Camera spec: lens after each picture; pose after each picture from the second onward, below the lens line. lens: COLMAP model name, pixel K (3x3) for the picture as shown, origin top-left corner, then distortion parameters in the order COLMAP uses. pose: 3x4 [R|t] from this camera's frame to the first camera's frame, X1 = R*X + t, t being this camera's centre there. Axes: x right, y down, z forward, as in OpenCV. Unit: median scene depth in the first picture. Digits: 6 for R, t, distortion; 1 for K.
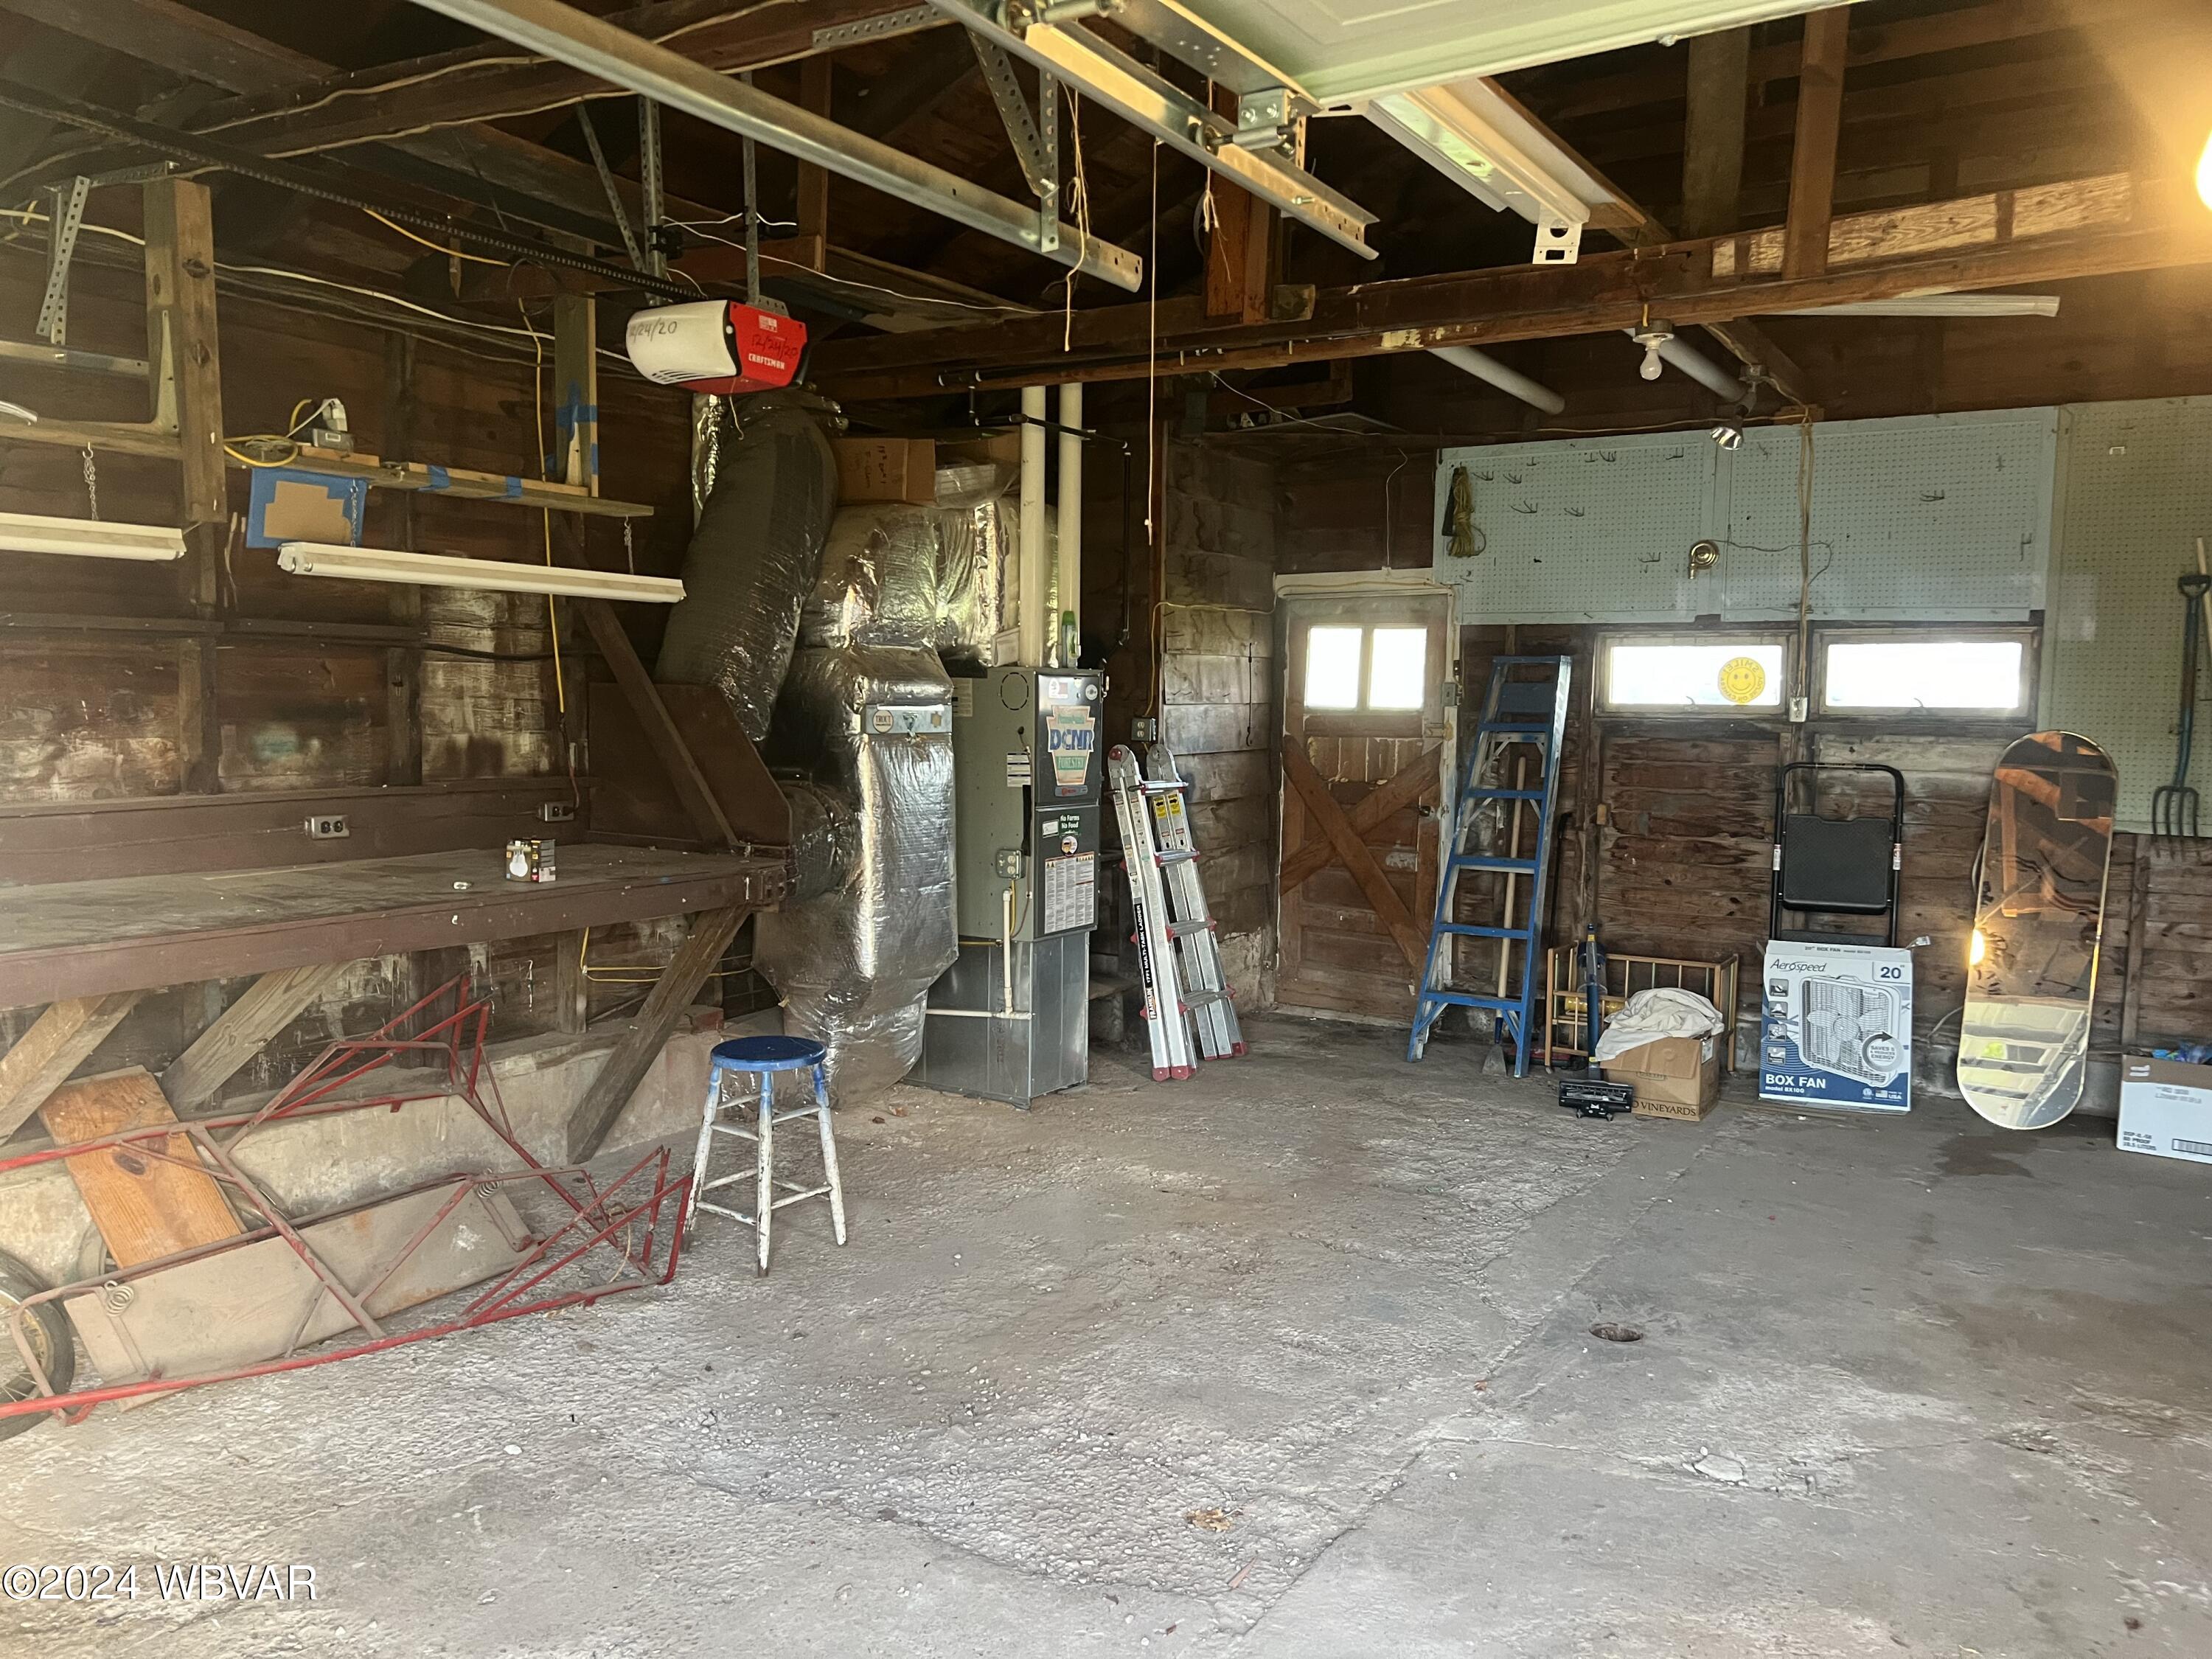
lens RADIAL K [[1645.2, 0, 1107.7], [0, 1645.2, 834.0], [0, 0, 1]] dist [0.056881, -0.065881]
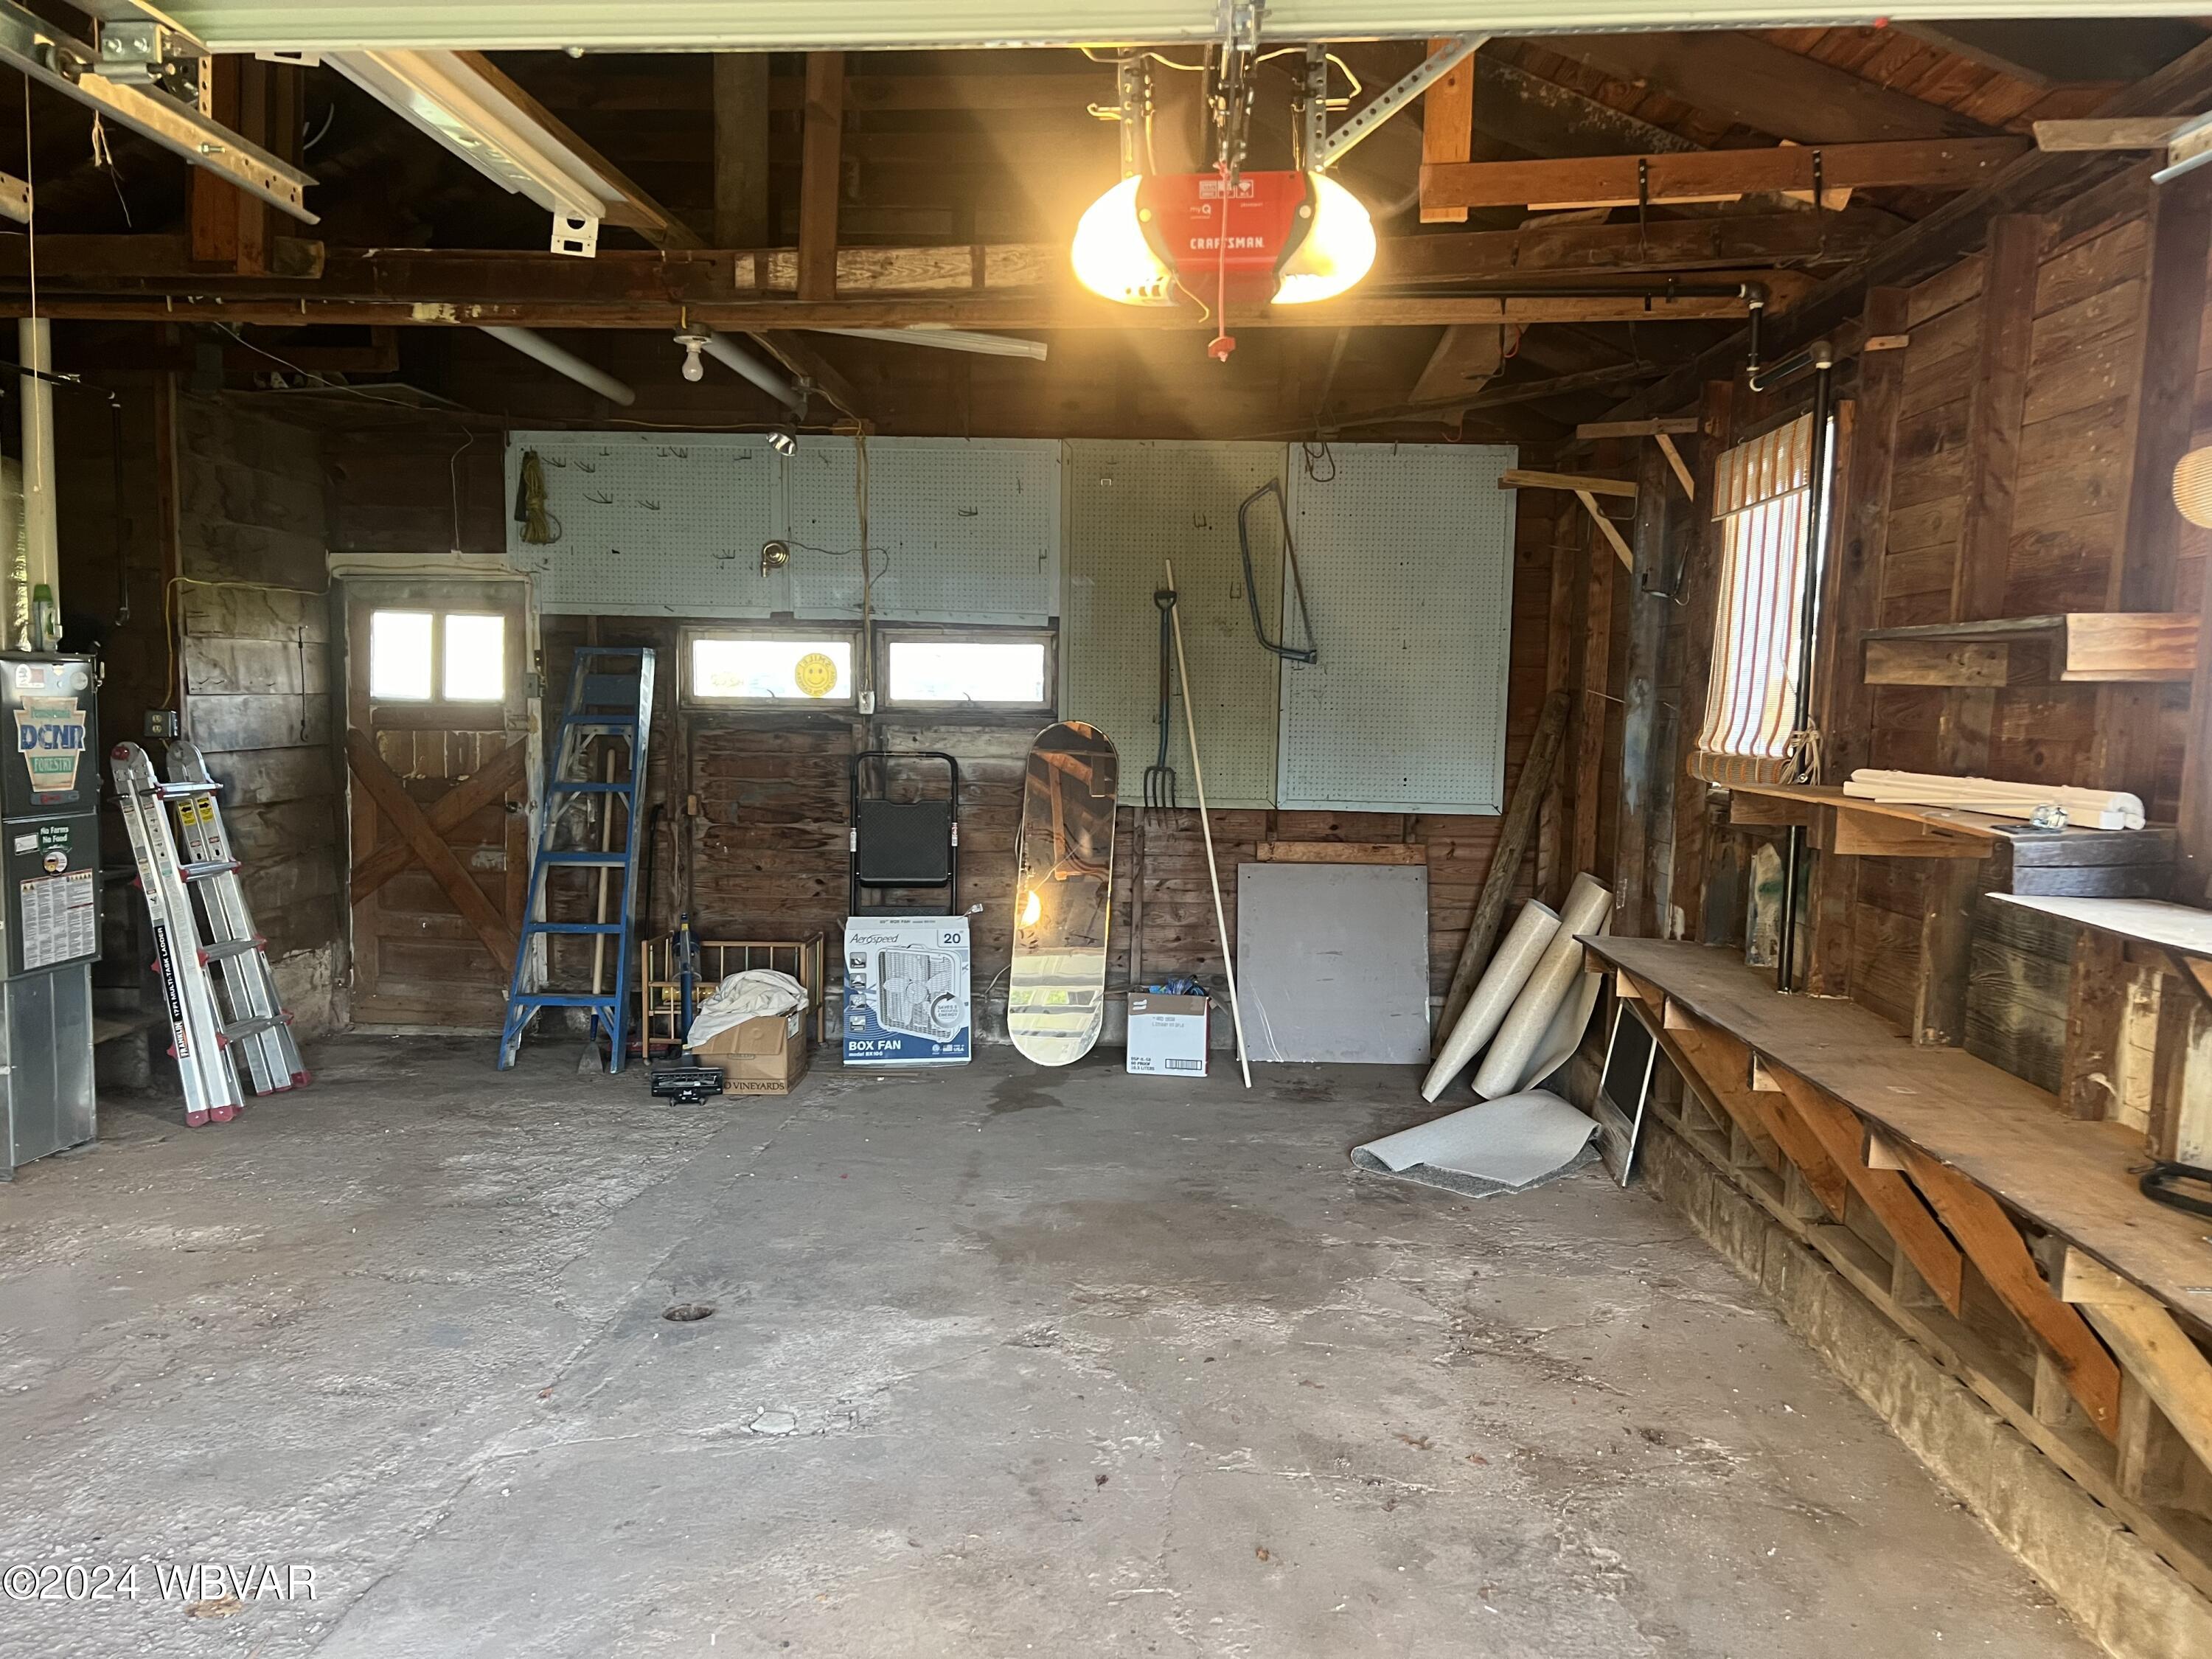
lens RADIAL K [[1645.2, 0, 1119.8], [0, 1645.2, 827.4], [0, 0, 1]] dist [0.056881, -0.065881]
pose [[0.870077, -0.040408, 0.491256, 0.042235], [0.039445, 0.999146, 0.012323, -0.000102], [-0.491334, 0.008656, 0.870928, -0.020067]]
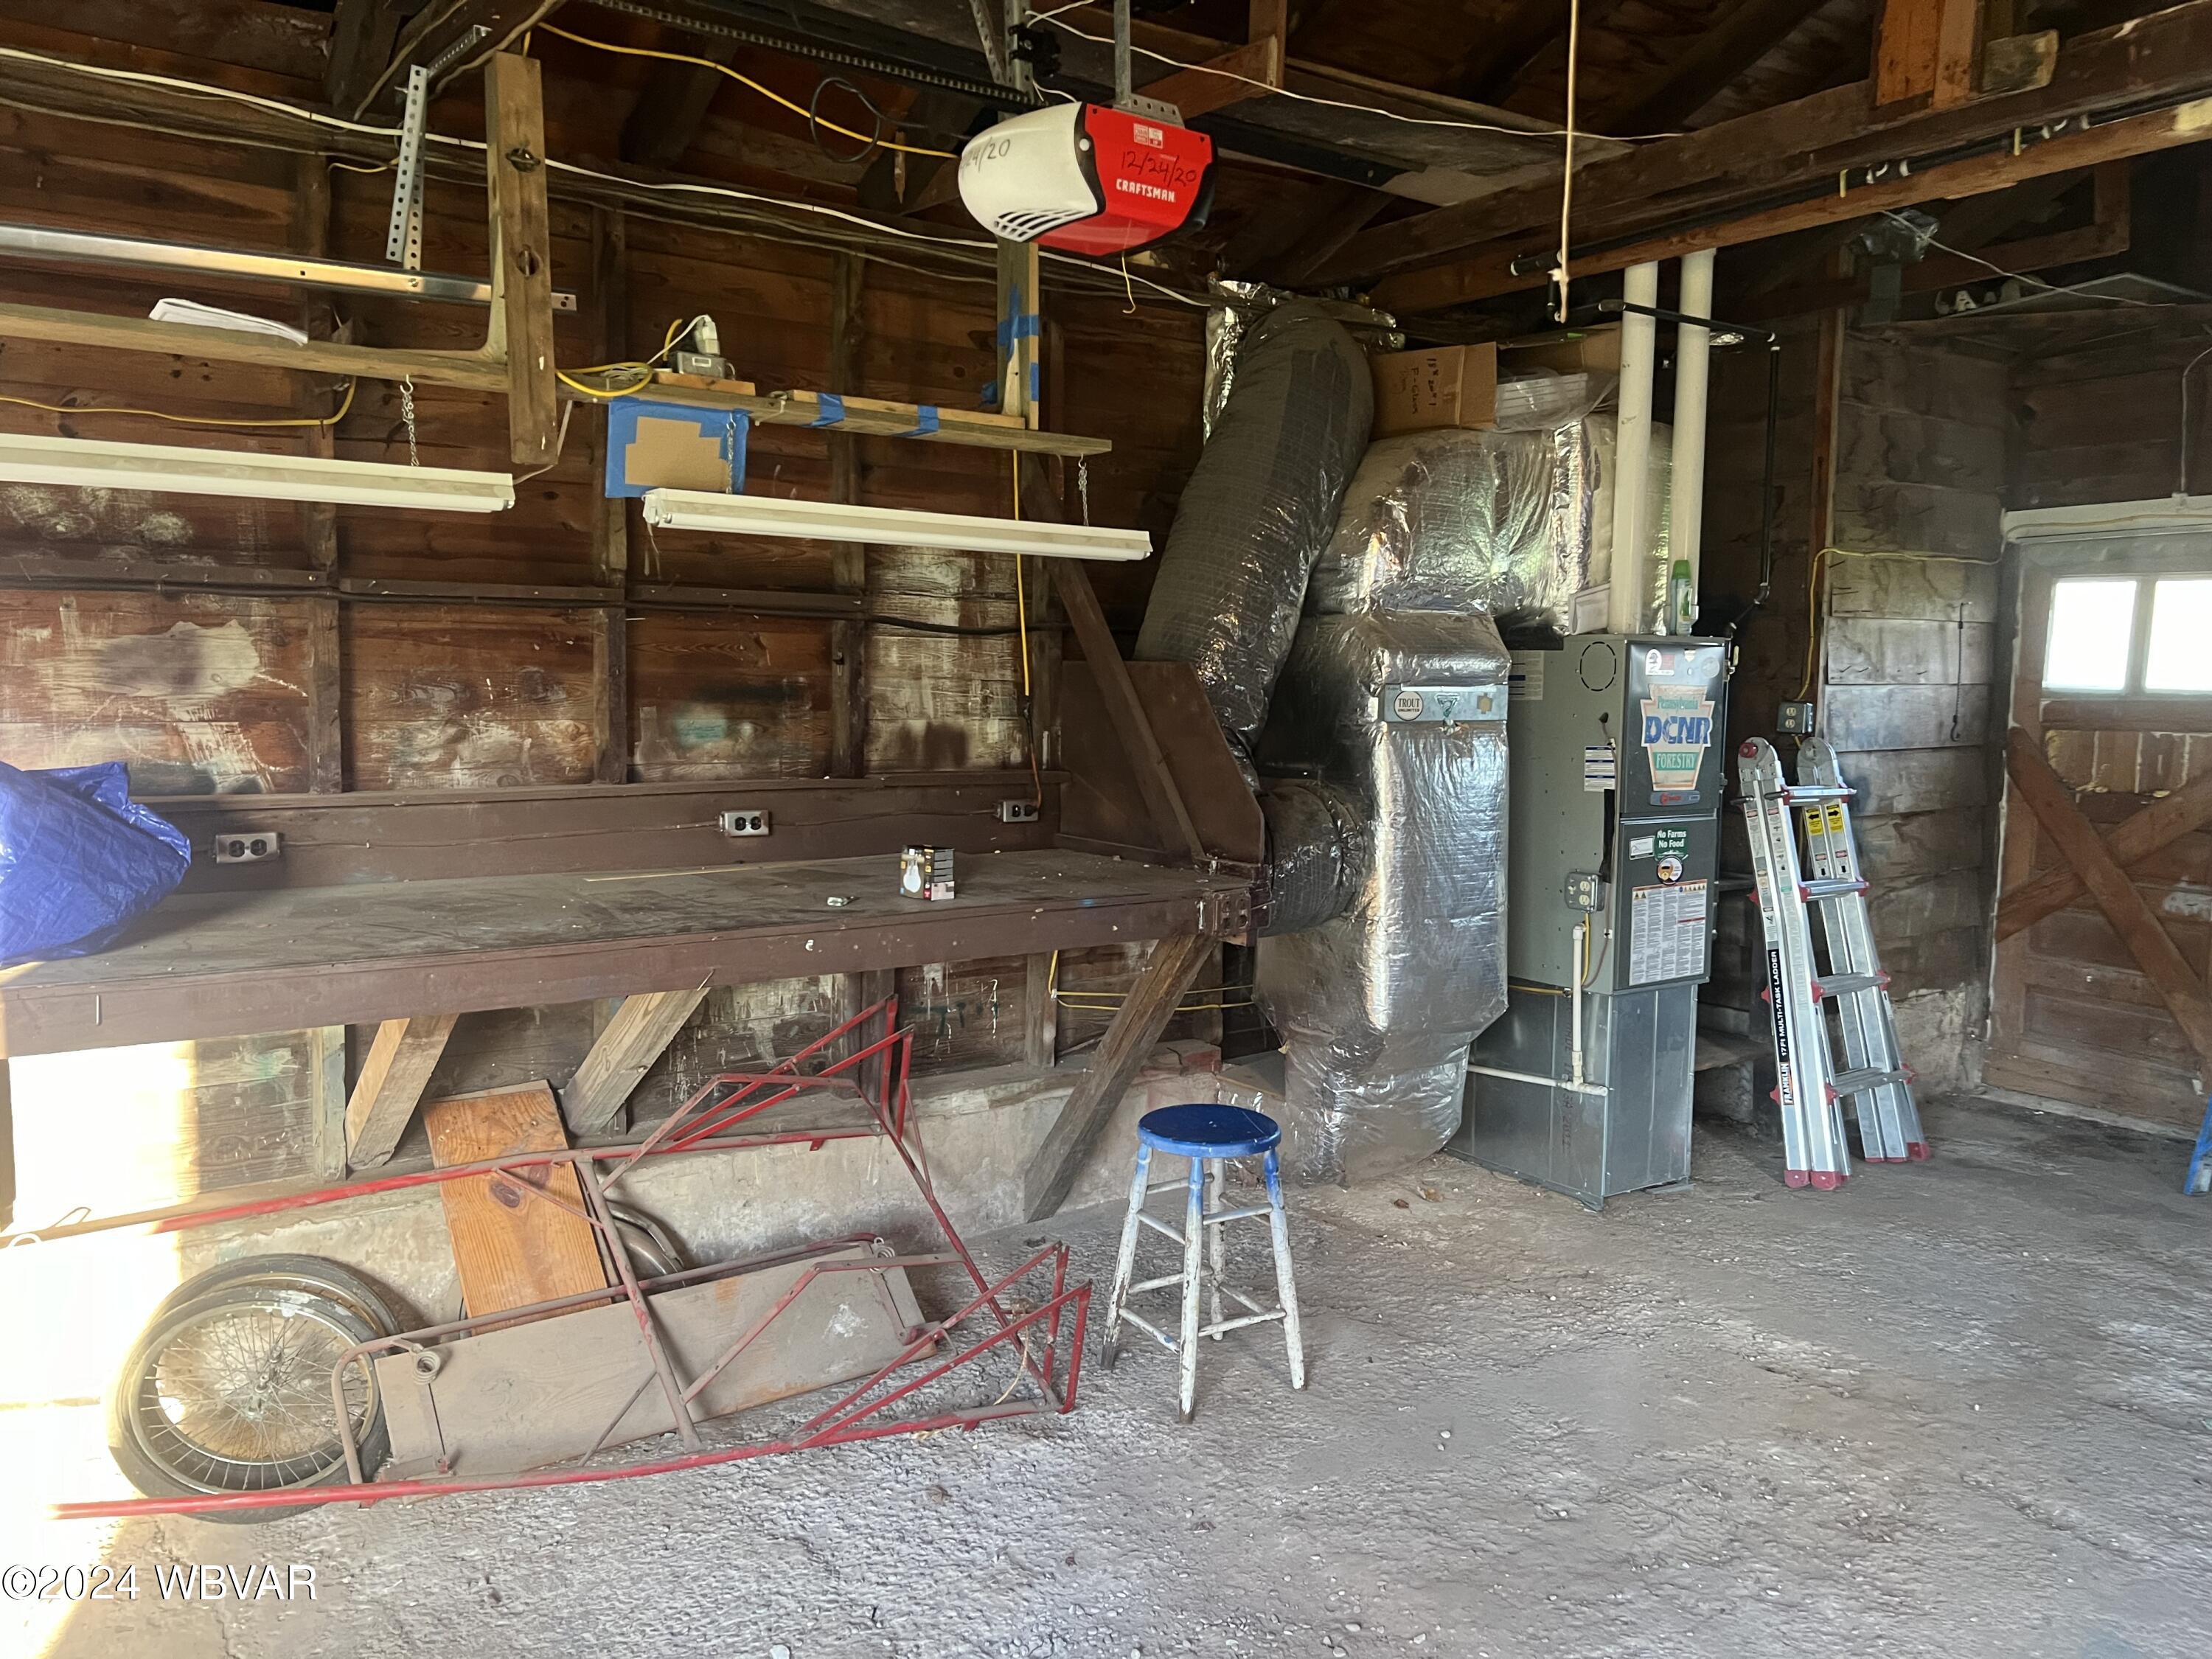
lens RADIAL K [[1645.2, 0, 1126.4], [0, 1645.2, 840.3], [0, 0, 1]] dist [0.056881, -0.065881]
pose [[0.922218, 0.034609, -0.385119, 0.050778], [-0.030807, 0.999397, 0.016041, -0.014668], [0.385441, -0.002929, 0.922728, 0.256151]]
